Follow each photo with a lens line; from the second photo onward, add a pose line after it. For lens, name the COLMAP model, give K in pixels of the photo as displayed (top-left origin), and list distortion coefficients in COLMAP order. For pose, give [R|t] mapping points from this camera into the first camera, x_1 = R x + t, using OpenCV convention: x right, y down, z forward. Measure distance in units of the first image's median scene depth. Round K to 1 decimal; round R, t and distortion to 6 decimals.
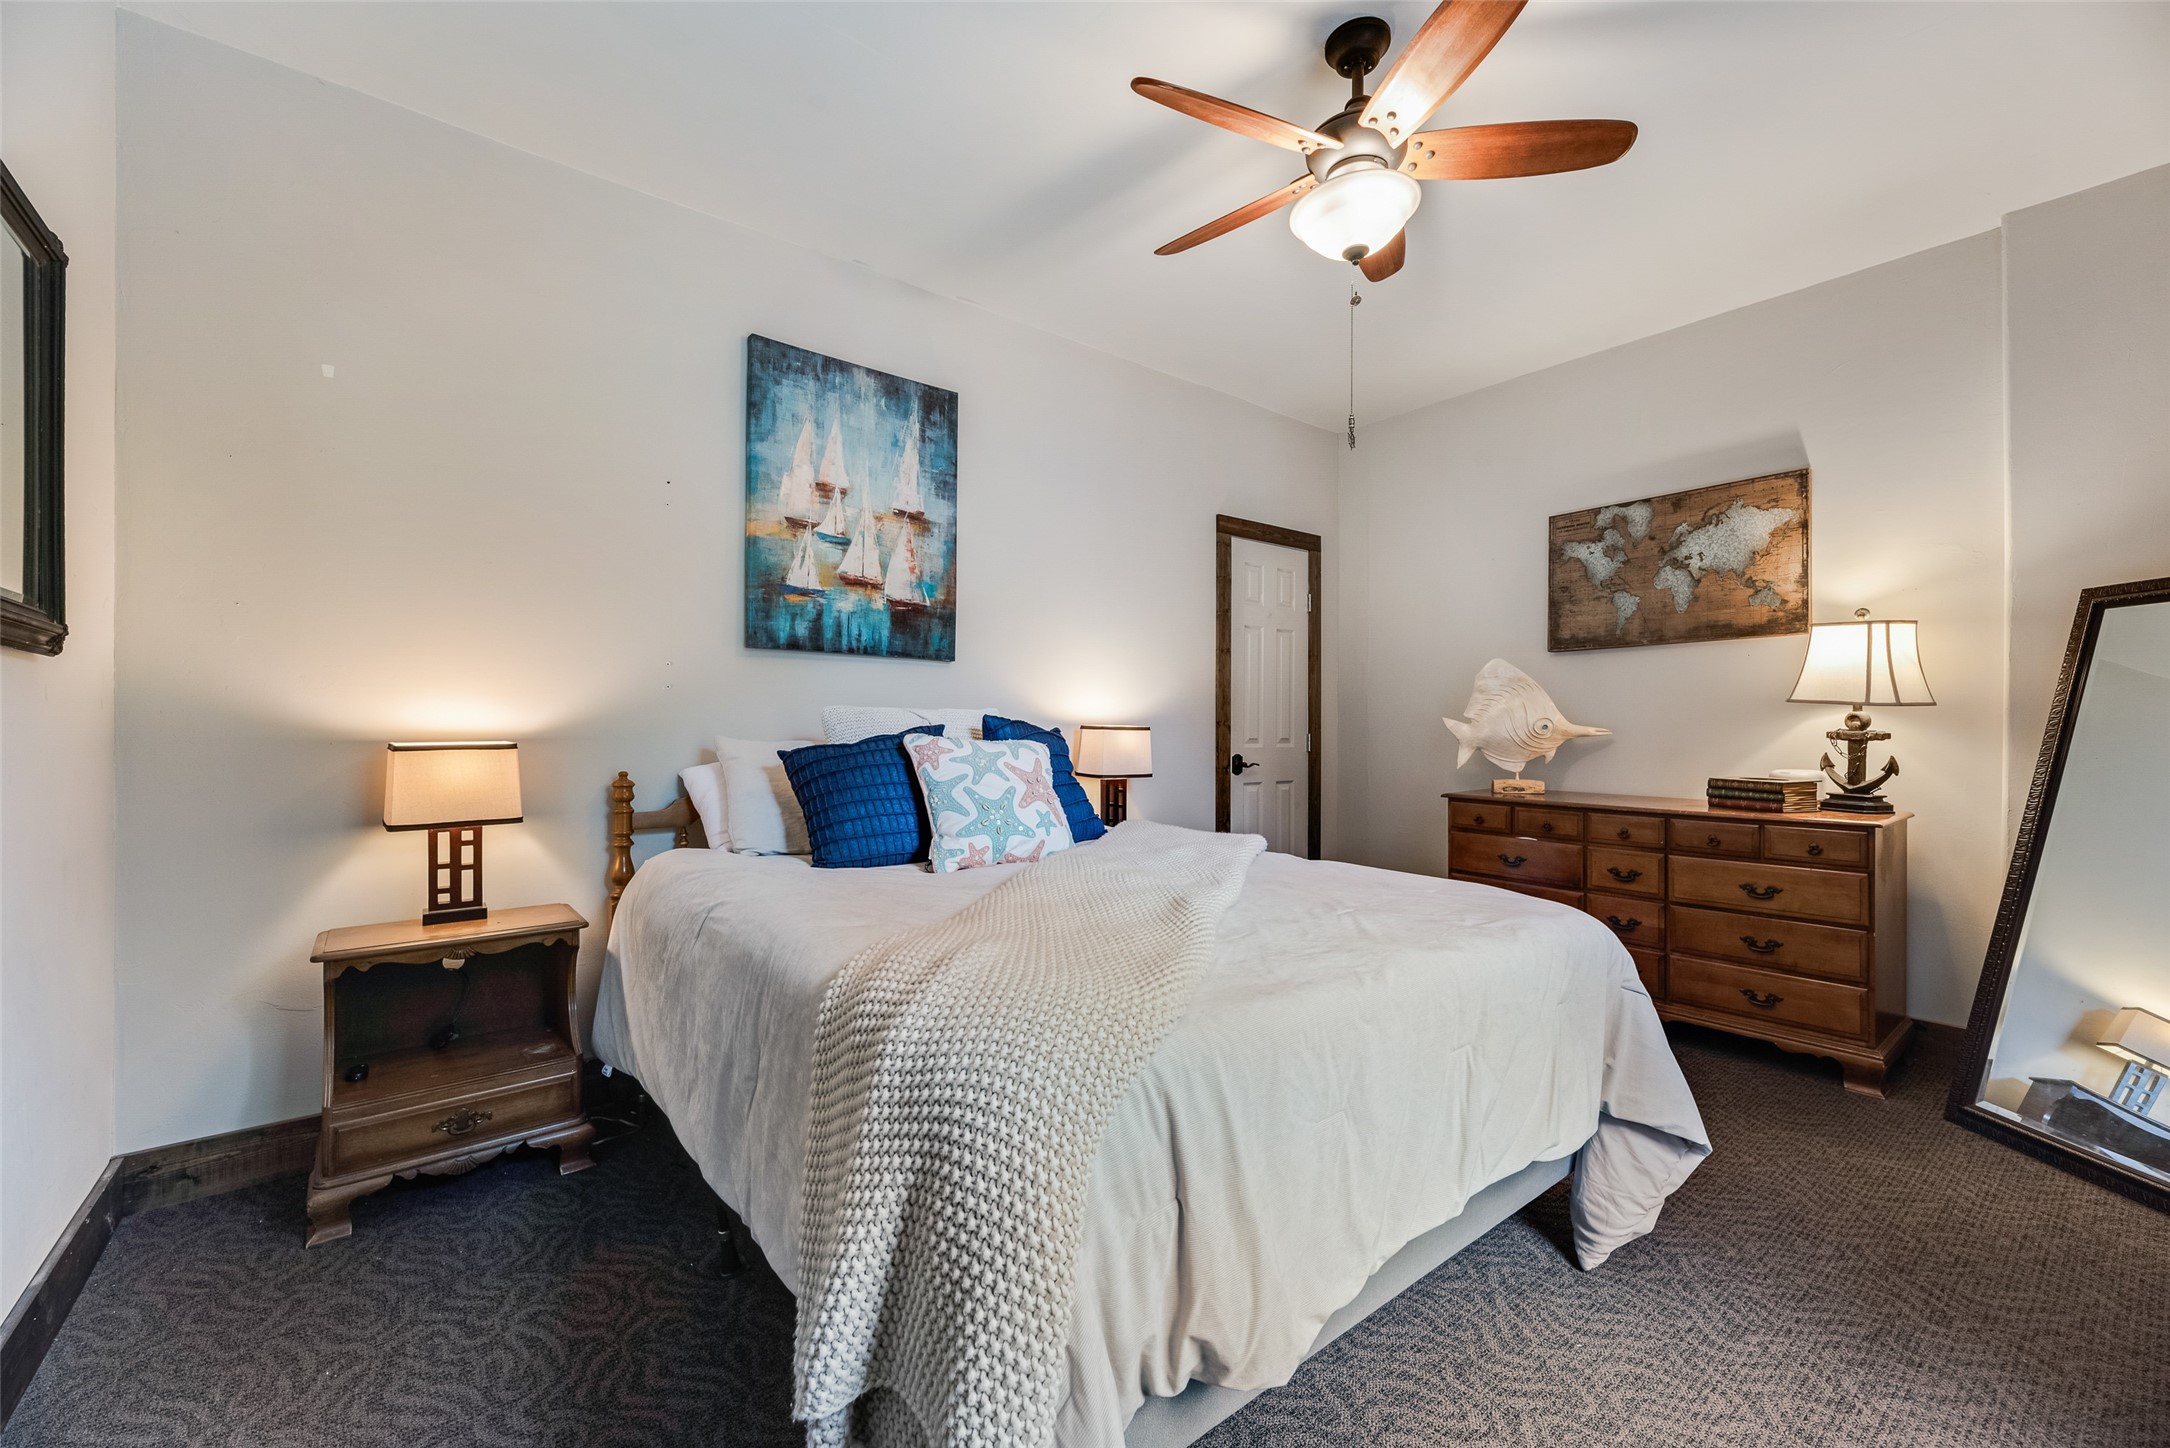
lens RADIAL K [[879.0, 0, 1087.8], [0, 879.0, 747.5], [0, 0, 1]] dist [0.003133, 0.000527]
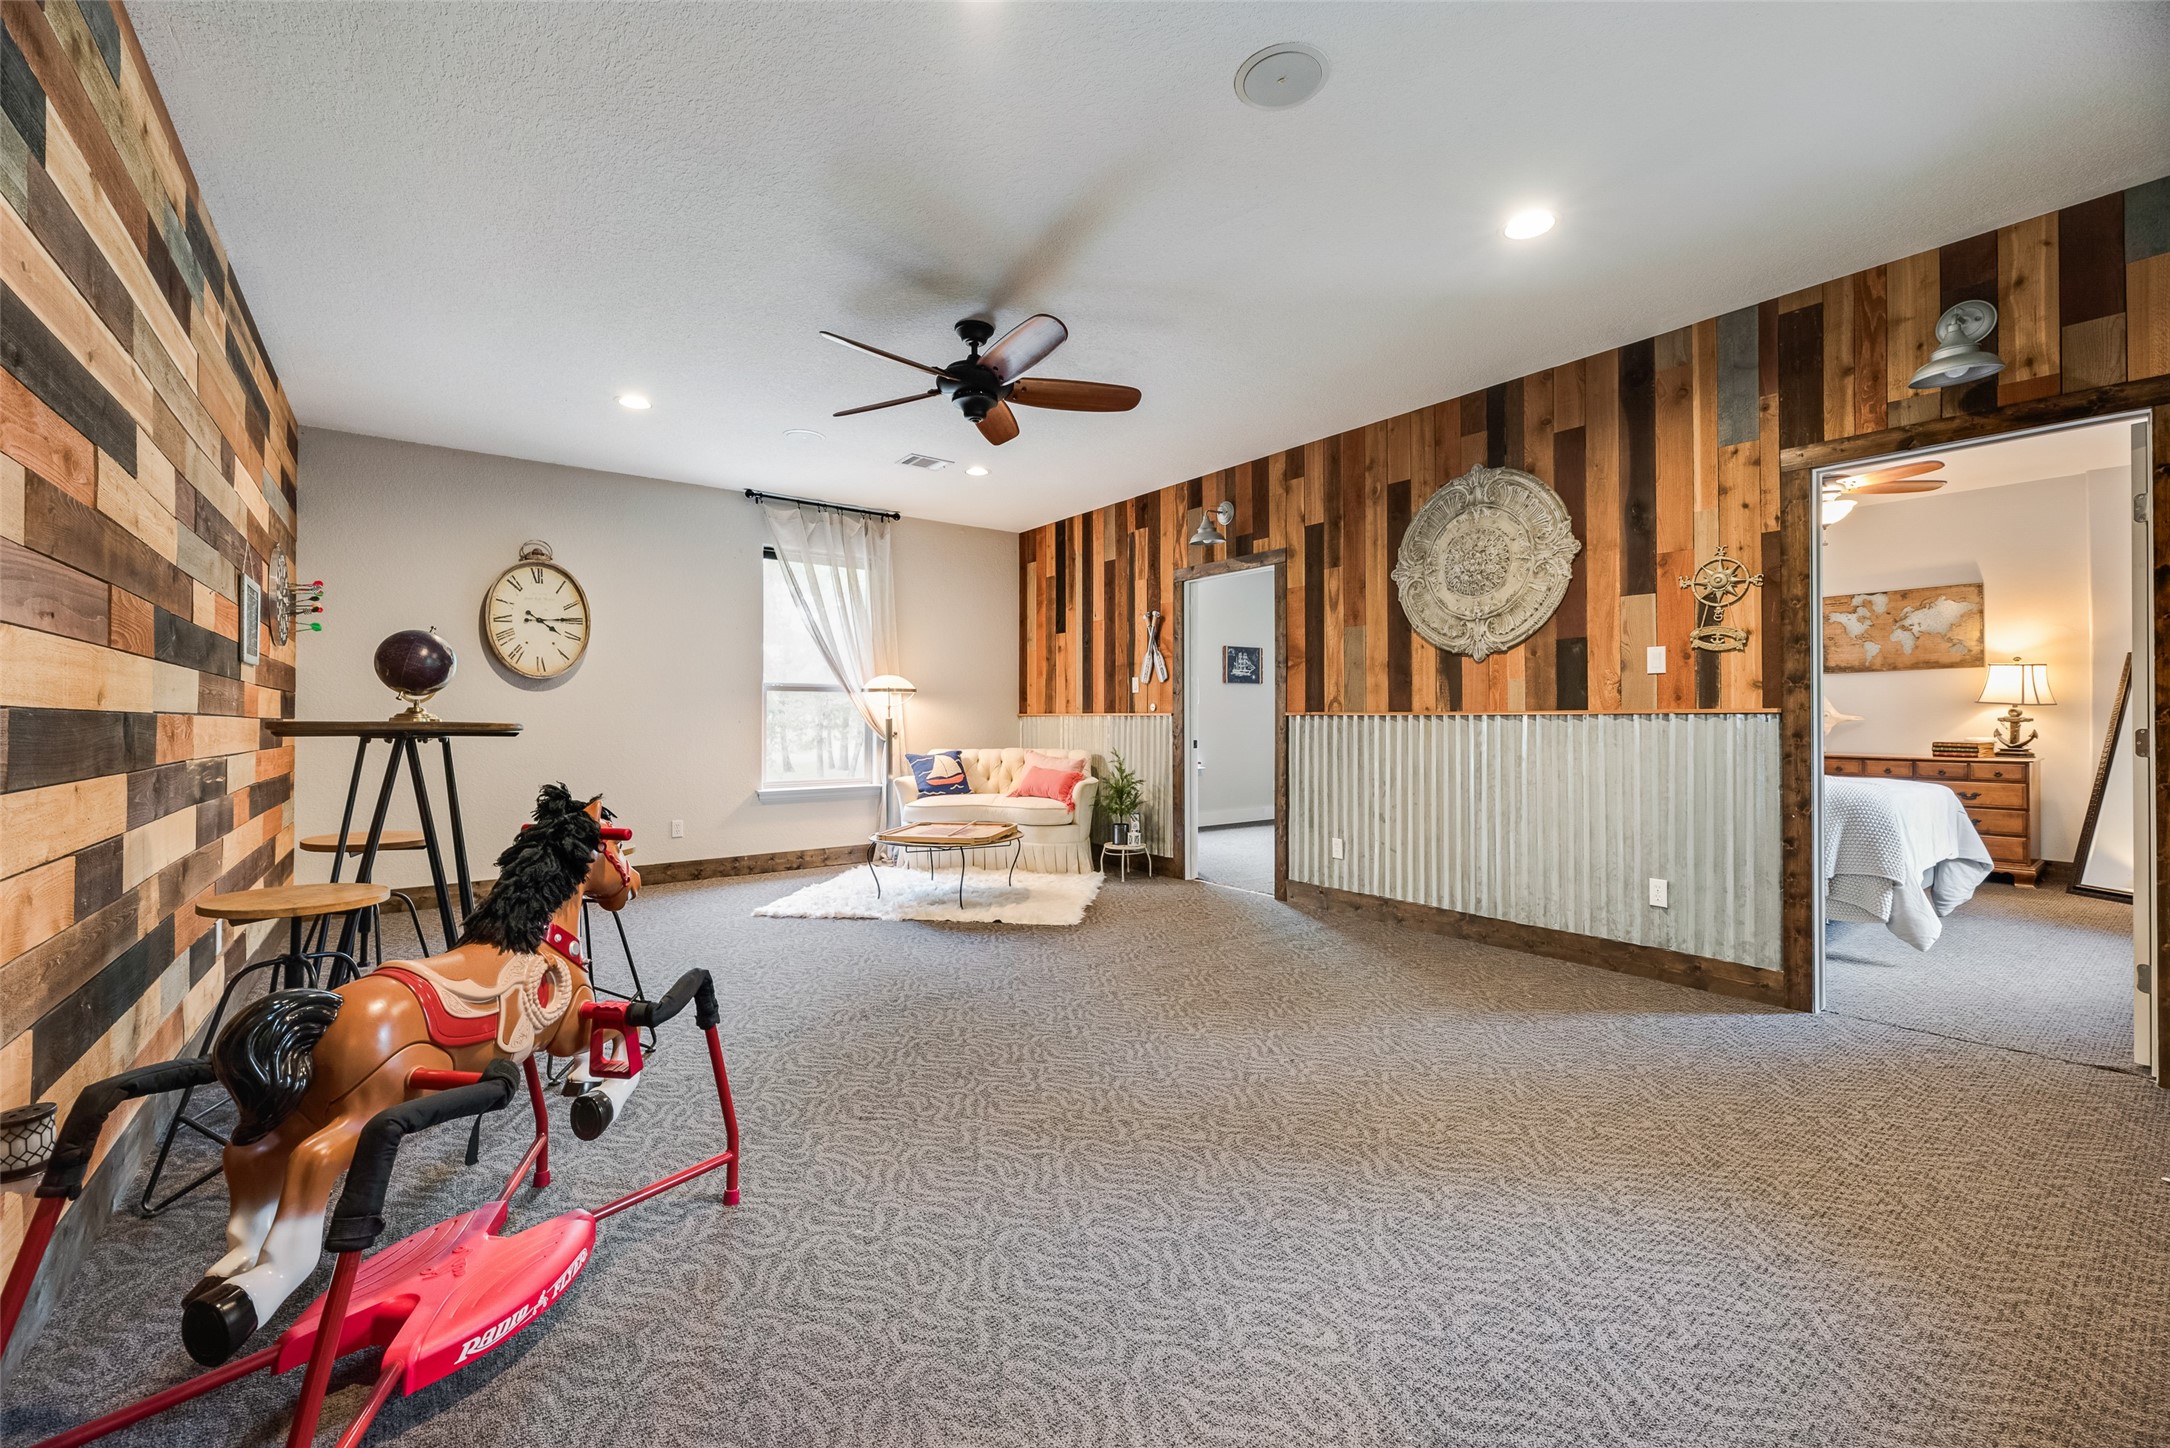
lens RADIAL K [[872.6, 0, 1079.0], [0, 872.6, 734.8], [0, 0, 1]] dist [0.002314, -0.000329]
pose [[0.999824, -0.001597, -0.018678, -1.142497], [0.001597, 0.999999, -0.000048, 0.016327], [0.018678, 0.000018, 0.999826, -0.967414]]
